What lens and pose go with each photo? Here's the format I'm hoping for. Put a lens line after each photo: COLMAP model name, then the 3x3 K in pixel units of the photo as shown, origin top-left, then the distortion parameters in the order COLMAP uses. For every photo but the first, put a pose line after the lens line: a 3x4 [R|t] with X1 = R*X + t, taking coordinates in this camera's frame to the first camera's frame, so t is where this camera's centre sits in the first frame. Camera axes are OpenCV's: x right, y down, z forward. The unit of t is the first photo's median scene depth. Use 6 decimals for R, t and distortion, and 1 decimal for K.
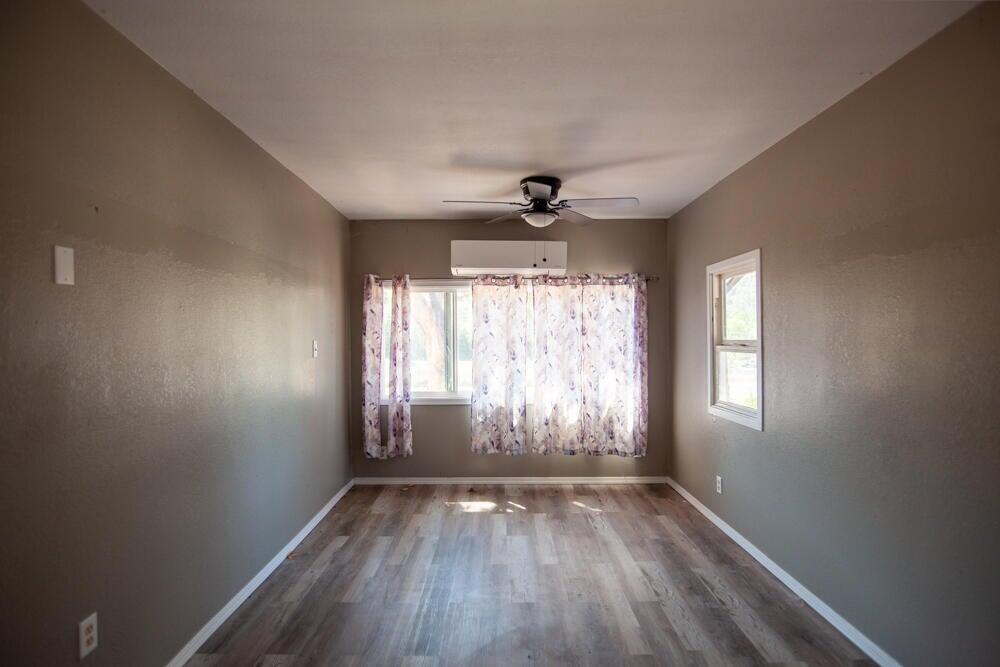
lens RADIAL K [[558.8, 0, 502.1], [0, 558.8, 330.9], [0, 0, 1]] dist [0.004157, 0.000070]
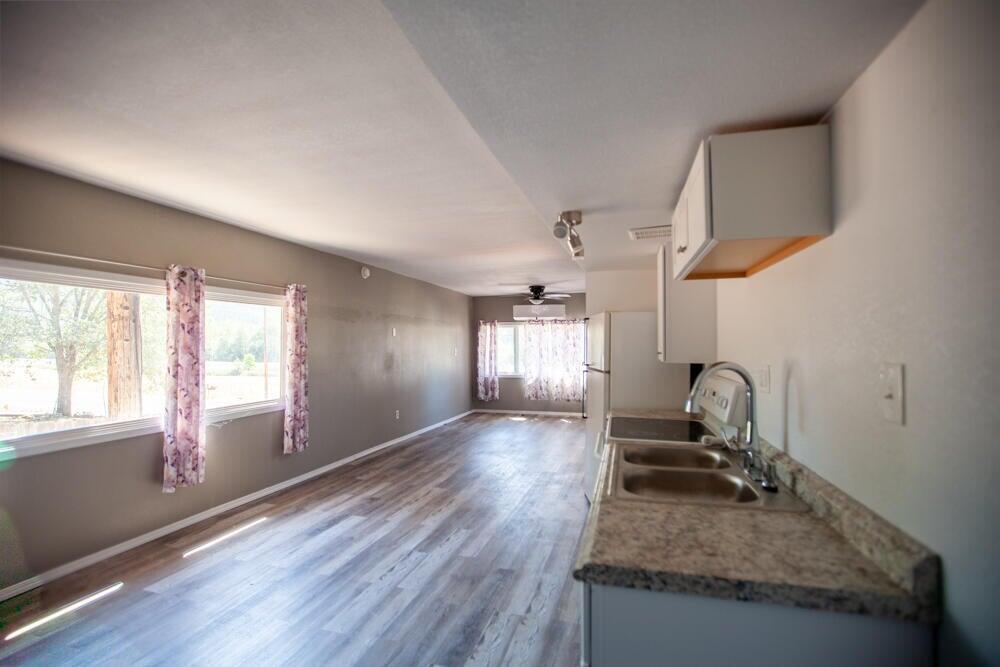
lens RADIAL K [[467.6, 0, 499.2], [0, 467.6, 339.4], [0, 0, 1]] dist [-0.006314, -0.000332]
pose [[0.959981, -0.003767, -0.280038, 0.377092], [0.000001, 0.999910, -0.013448, 0.003722], [0.280064, 0.012909, 0.959895, -0.829005]]
